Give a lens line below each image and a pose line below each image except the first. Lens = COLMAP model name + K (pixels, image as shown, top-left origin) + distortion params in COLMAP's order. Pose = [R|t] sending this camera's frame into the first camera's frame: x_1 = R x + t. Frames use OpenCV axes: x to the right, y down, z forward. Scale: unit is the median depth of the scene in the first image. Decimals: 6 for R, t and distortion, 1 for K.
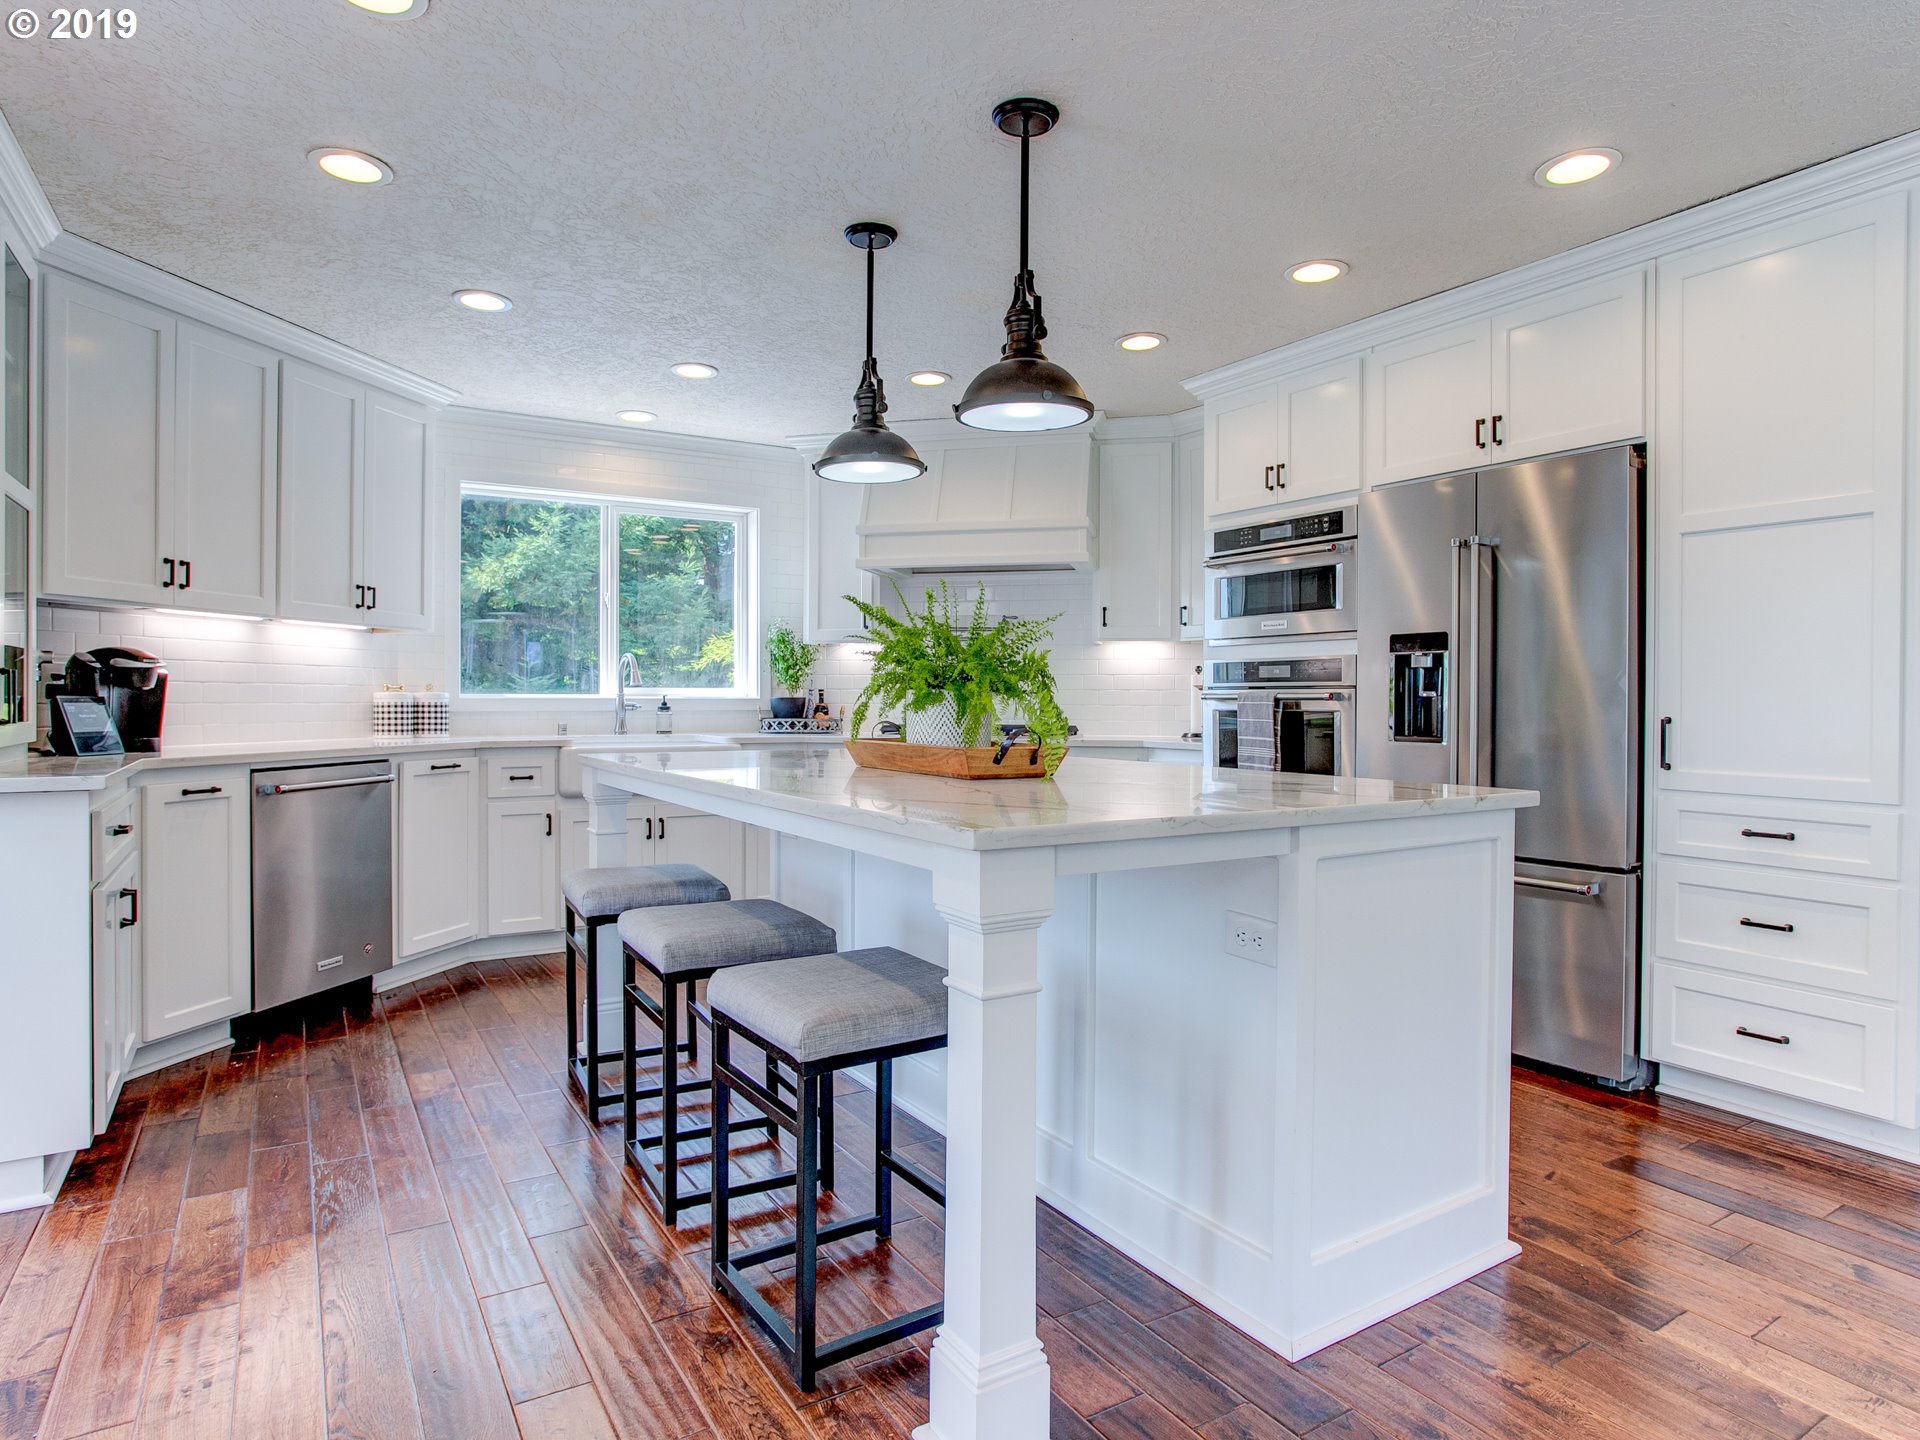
lens RADIAL K [[1081.5, 0, 960.0], [0, 1081.5, 720.0], [0, 0, 1]] dist [-0.053892, 0.034554]
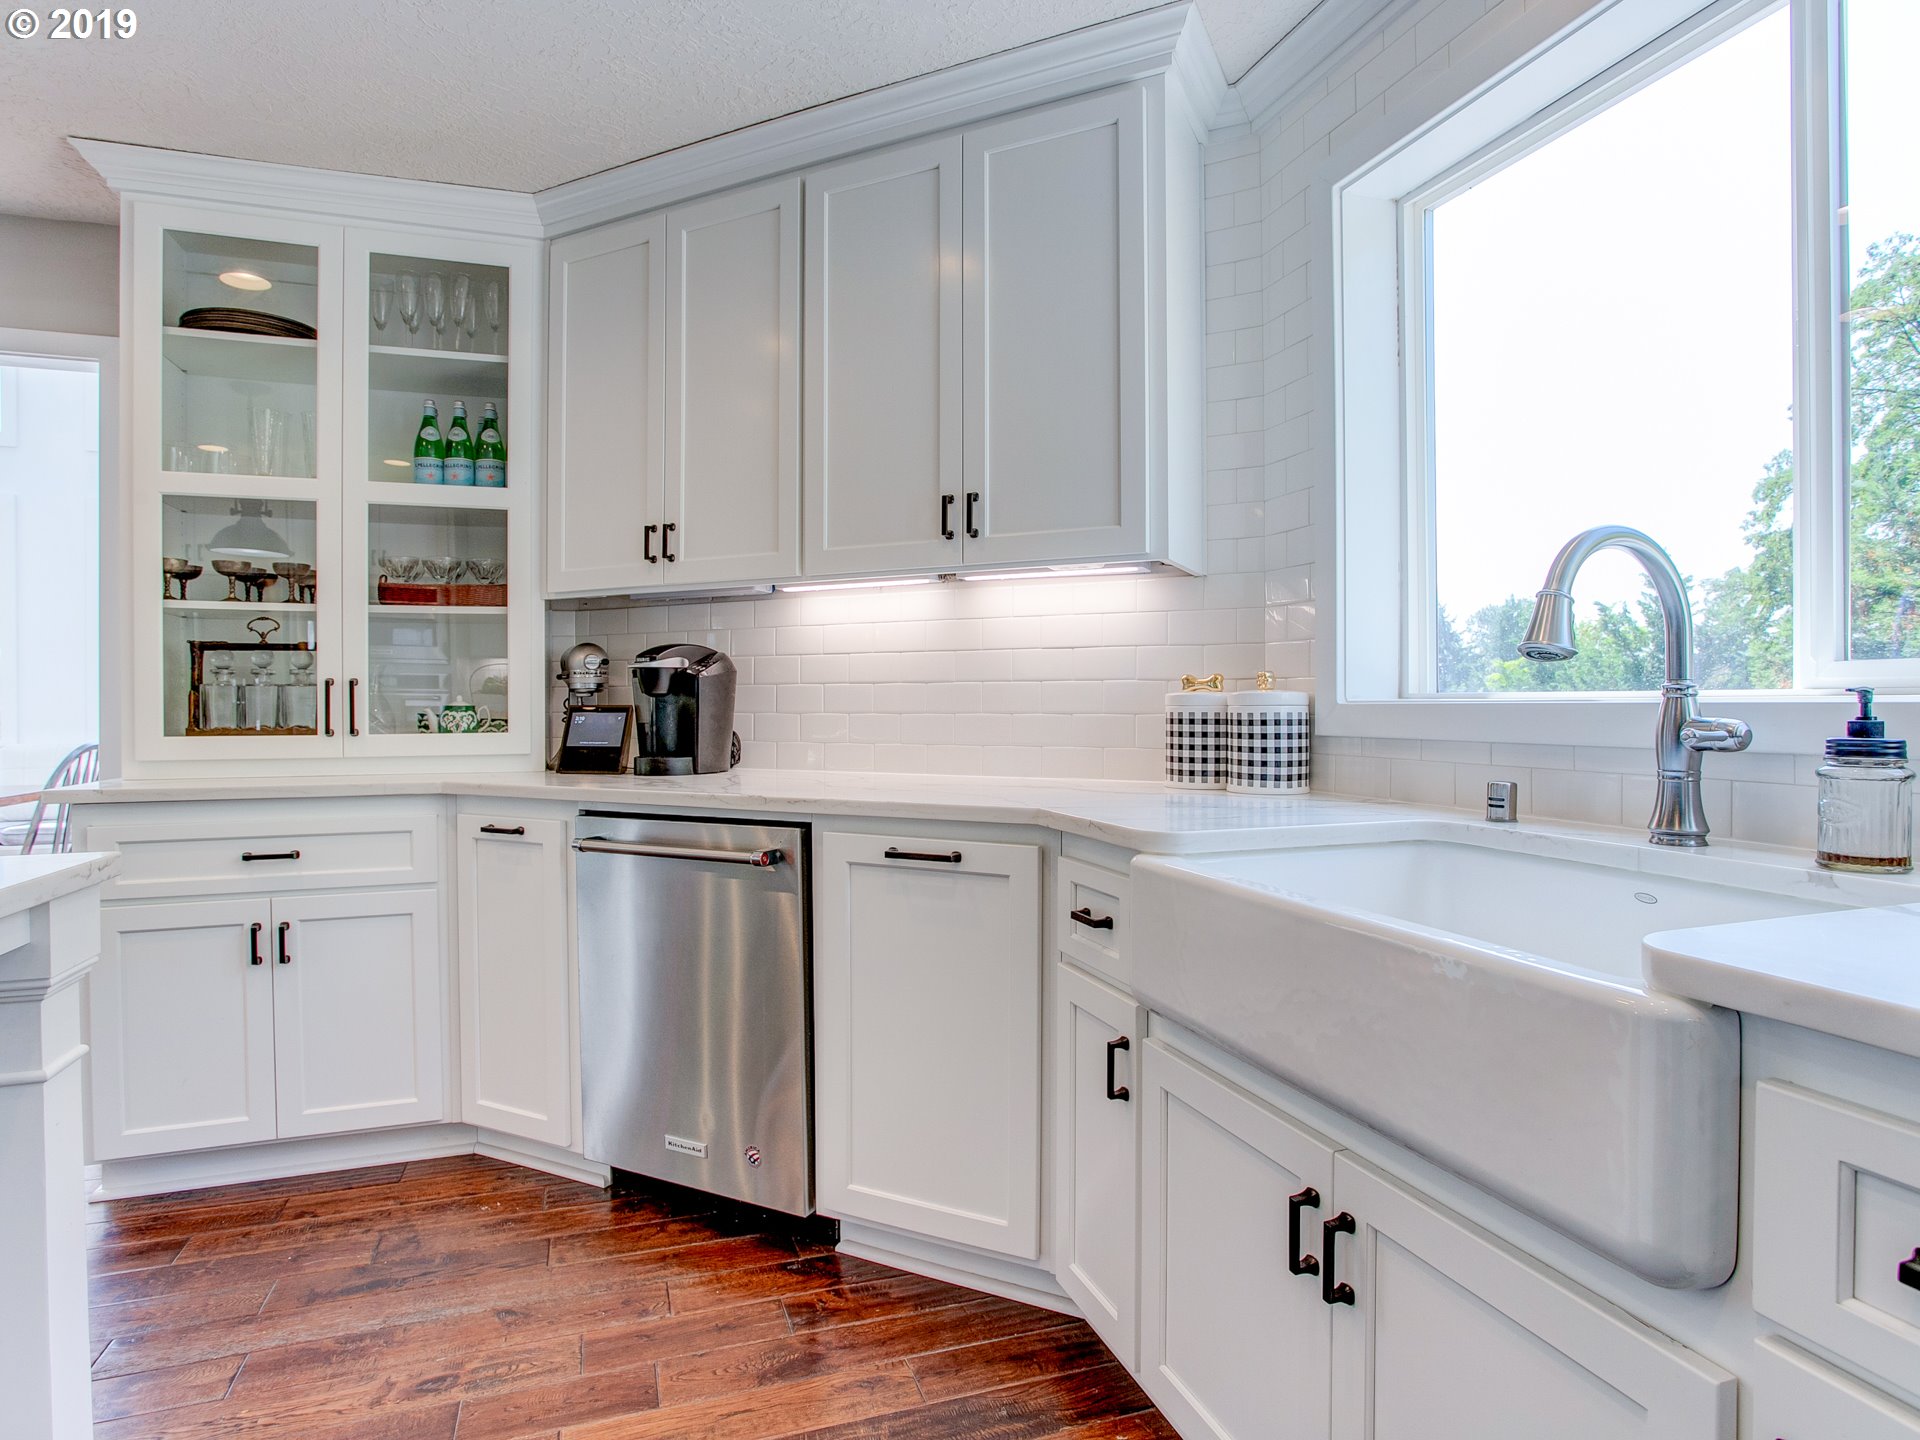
lens RADIAL K [[1035.1, 0, 960.0], [0, 1035.1, 720.0], [0, 0, 1]] dist [-0.084869, 0.045589]
pose [[-0.224794, 0.014346, -0.974301, -0.070951], [-0.013442, 0.999751, 0.017823, -0.024500], [0.974313, 0.017103, -0.224546, 1.234327]]
